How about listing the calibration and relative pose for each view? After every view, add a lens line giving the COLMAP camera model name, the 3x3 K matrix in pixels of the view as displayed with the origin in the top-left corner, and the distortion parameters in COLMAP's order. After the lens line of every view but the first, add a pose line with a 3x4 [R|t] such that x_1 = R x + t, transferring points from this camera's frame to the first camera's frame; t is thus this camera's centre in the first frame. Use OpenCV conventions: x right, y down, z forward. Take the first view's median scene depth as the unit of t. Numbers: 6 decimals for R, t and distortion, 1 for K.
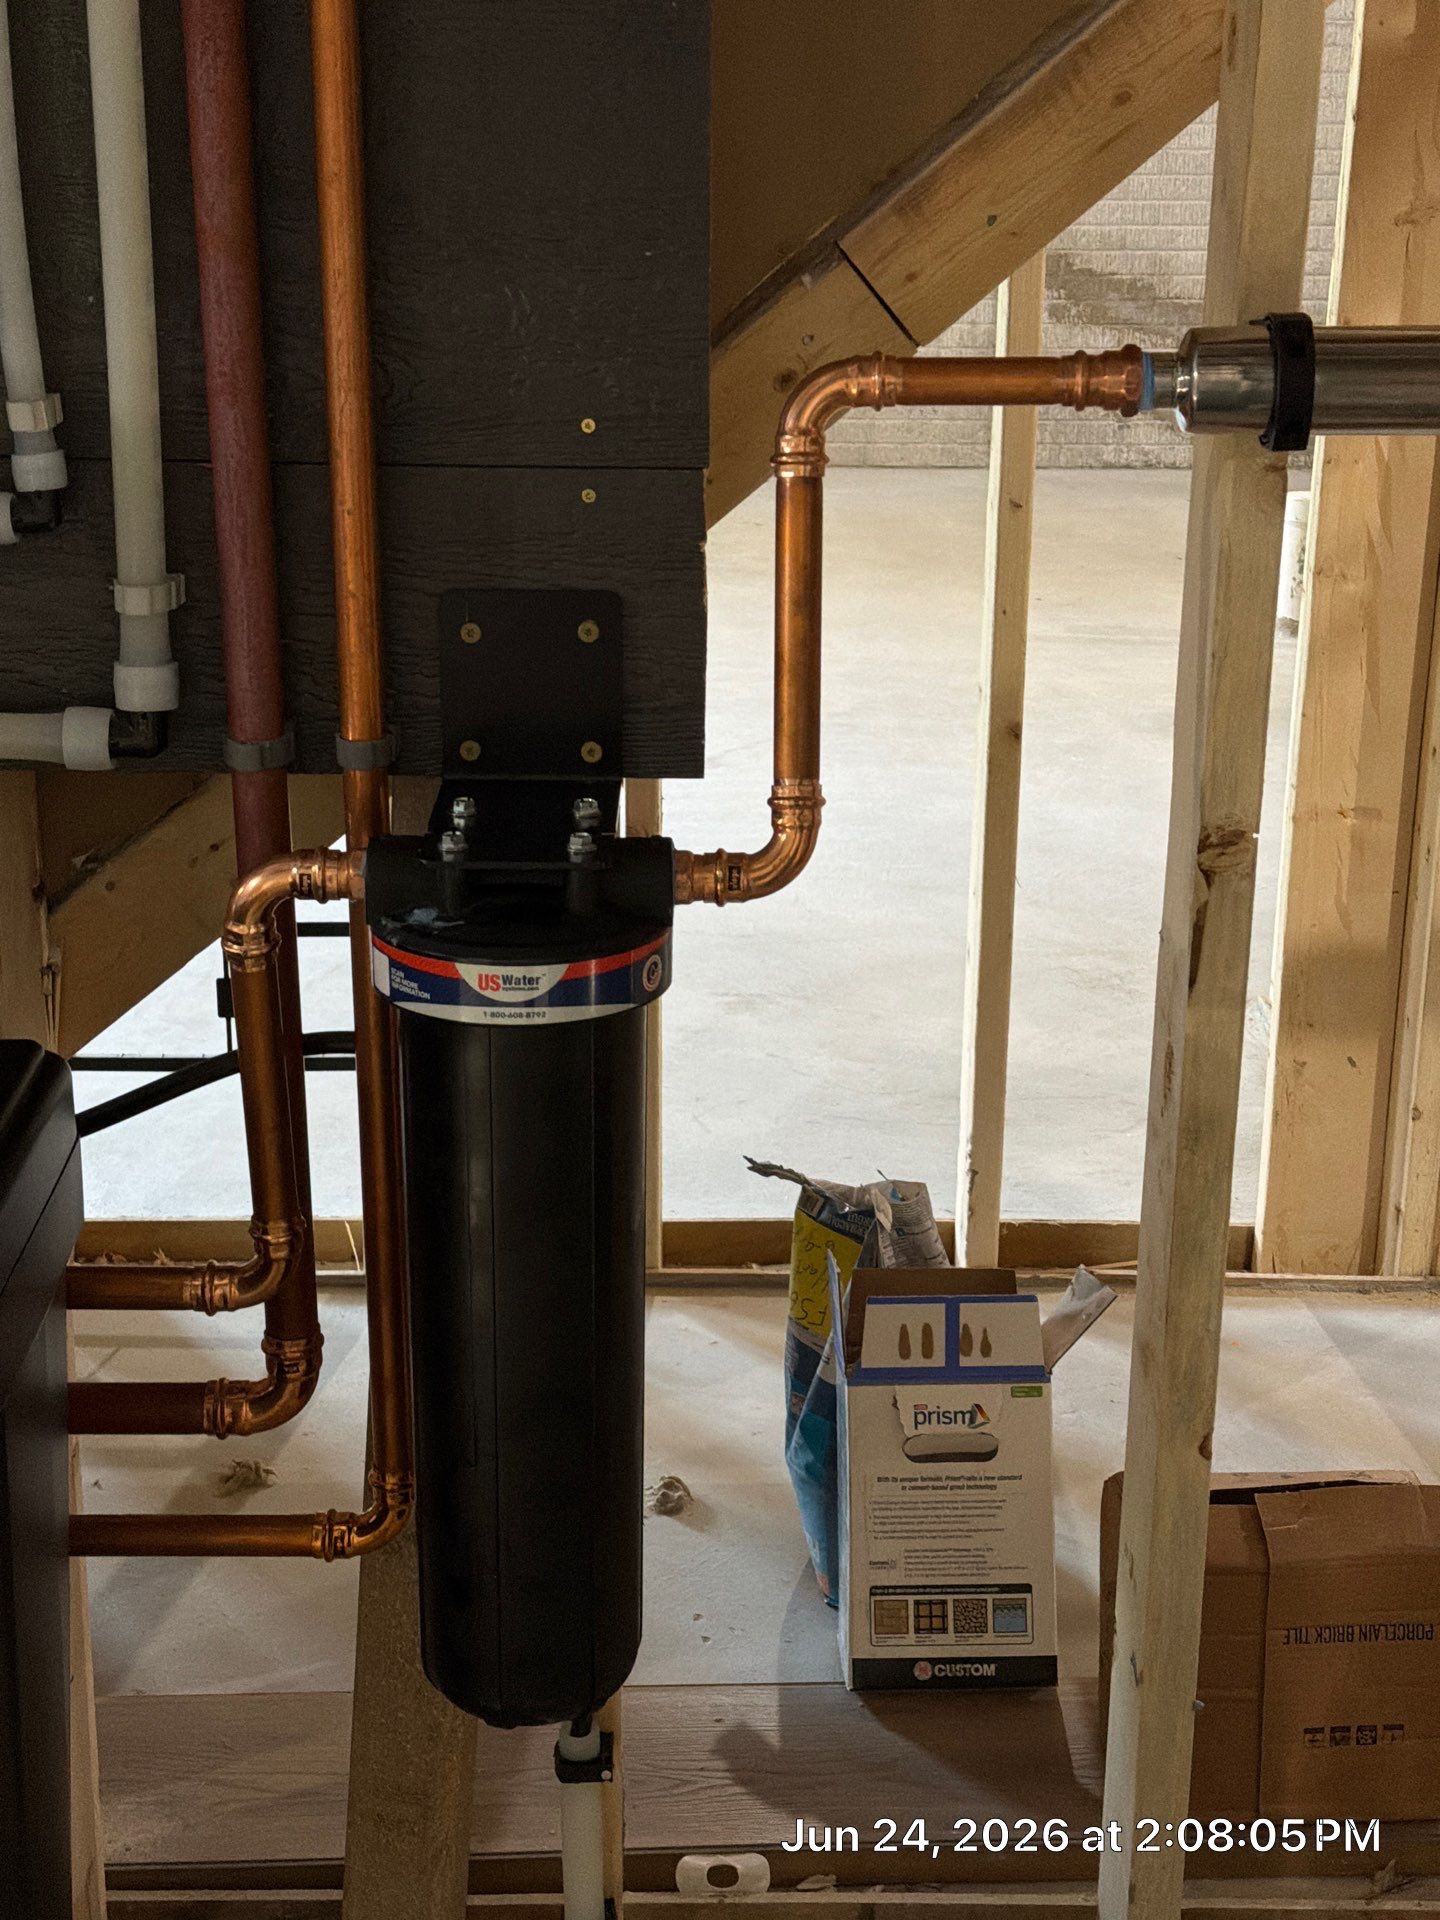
lens RADIAL K [[2835.9, 0, 760.1], [0, 2835.9, 956.0], [0, 0, 1]] dist [0.147457, -0.067451]
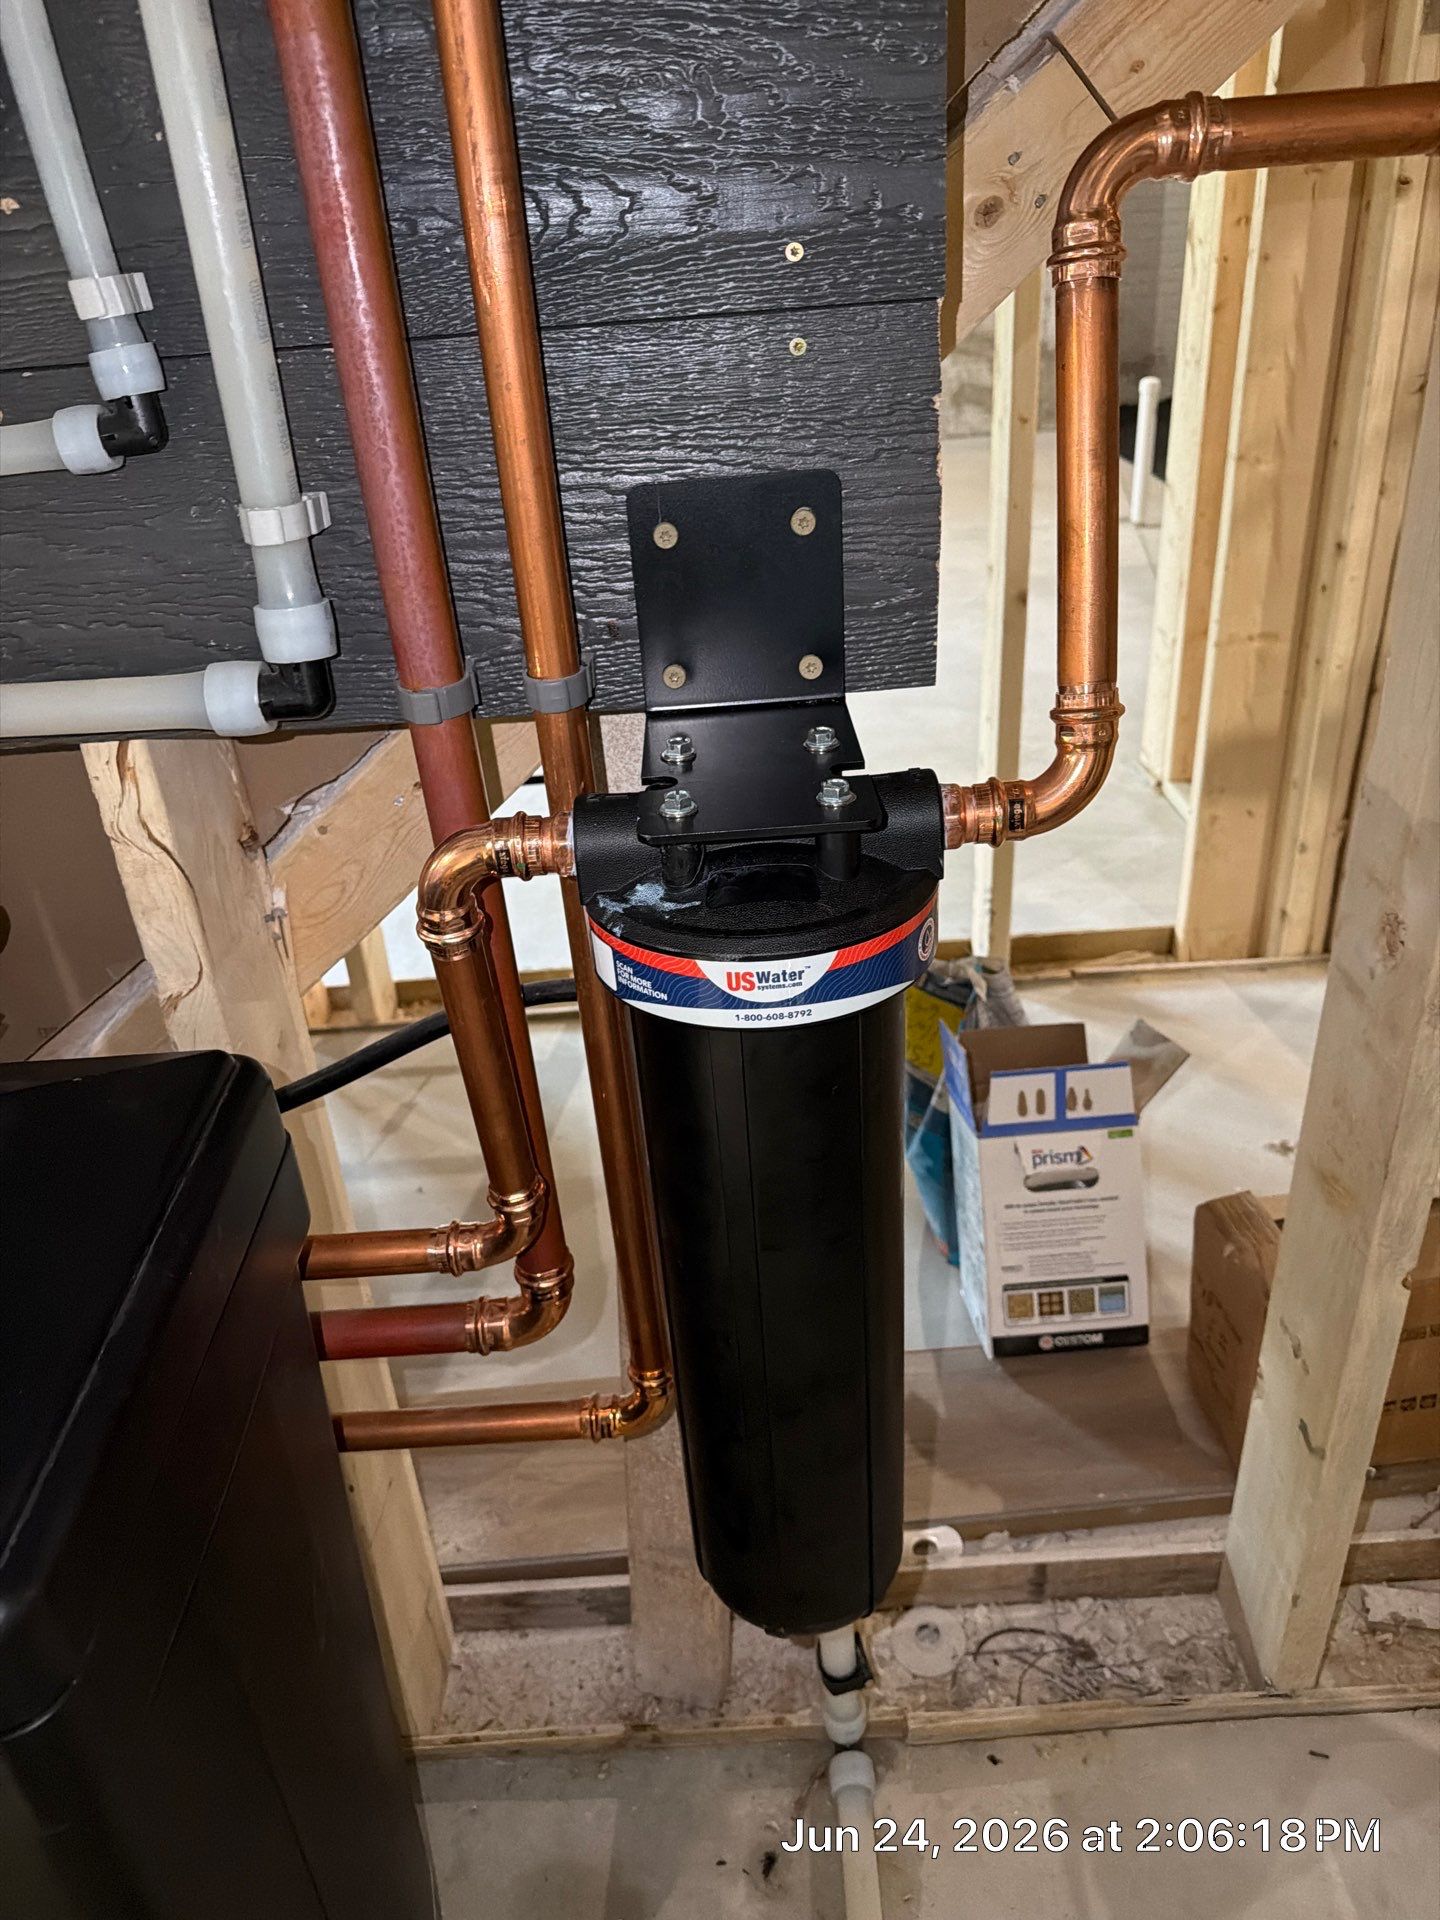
lens RADIAL K [[1332.2, 0, 720.0], [0, 1332.2, 960.0], [0, 0, 1]] dist [0.113839, -0.191694]
pose [[0.996759, -0.073416, -0.032899, -0.075483], [0.078068, 0.981443, 0.175145, -0.053808], [0.019430, -0.177145, 0.983993, 0.537914]]
